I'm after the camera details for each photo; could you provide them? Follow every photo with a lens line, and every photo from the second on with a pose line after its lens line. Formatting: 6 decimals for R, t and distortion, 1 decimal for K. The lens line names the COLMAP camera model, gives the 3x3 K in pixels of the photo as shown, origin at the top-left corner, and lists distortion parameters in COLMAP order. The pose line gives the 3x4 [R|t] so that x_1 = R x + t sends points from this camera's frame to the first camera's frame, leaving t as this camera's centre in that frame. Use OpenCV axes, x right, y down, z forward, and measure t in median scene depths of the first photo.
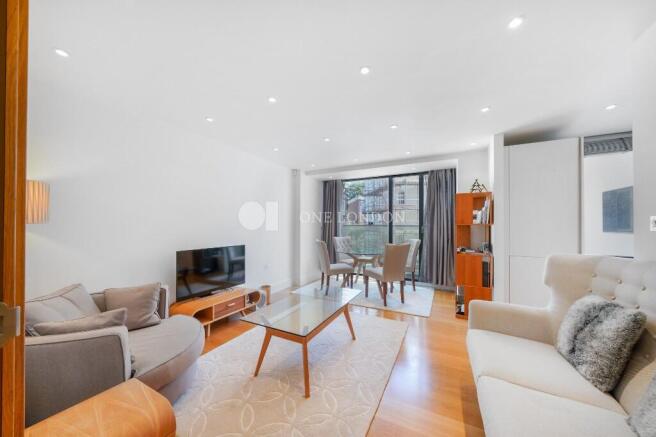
lens RADIAL K [[233.6, 0, 327.0], [0, 233.6, 223.6], [0, 0, 1]] dist [-0.000262, 0.000001]
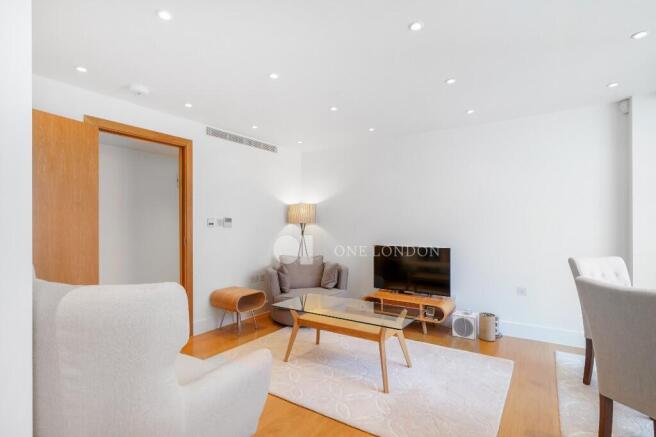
lens RADIAL K [[327.3, 0, 328.0], [0, 327.3, 218.5], [0, 0, 1]] dist [-0.001829, 0.000144]
pose [[-0.117524, -0.019359, -0.992881, 0.787055], [0.006710, 0.999772, -0.020287, 0.010515], [0.993047, -0.009046, -0.117367, 0.712838]]
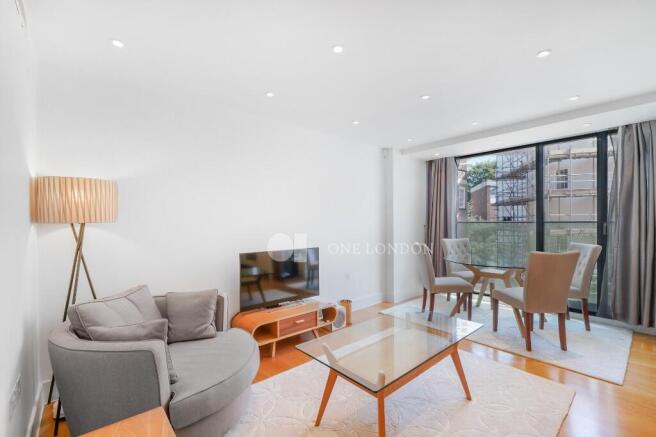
lens RADIAL K [[285.0, 0, 325.6], [0, 285.0, 223.1], [0, 0, 1]] dist [0.001567, 0.000229]
pose [[0.926988, -0.006218, -0.375039, 0.037509], [0.009371, 0.999934, 0.006584, 0.000968], [0.374974, -0.009618, 0.926985, 0.101594]]
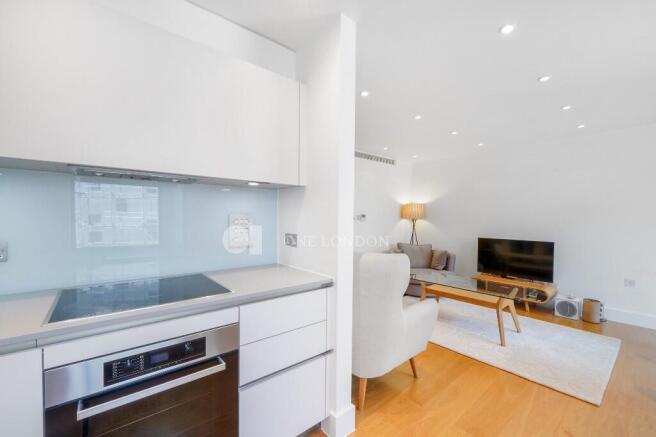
lens RADIAL K [[275.6, 0, 325.8], [0, 275.6, 221.8], [0, 0, 1]] dist [0.001863, -0.000163]
pose [[-0.396702, 0.013220, -0.917852, 1.005656], [-0.004685, 0.999854, 0.016426, -0.004021], [0.917935, 0.010817, -0.396583, 0.594009]]
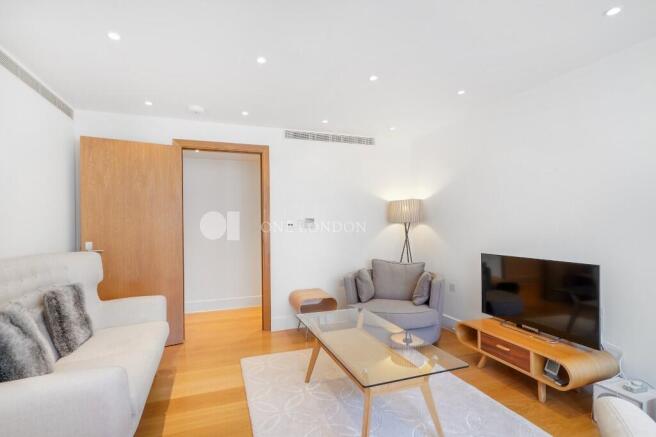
lens RADIAL K [[319.9, 0, 317.7], [0, 319.9, 220.1], [0, 0, 1]] dist [0.000795, 0.000464]
pose [[-0.694120, -0.003619, -0.719850, 0.462623], [0.012245, 0.999783, -0.016834, 0.007721], [0.719755, -0.020500, -0.693925, 1.027195]]
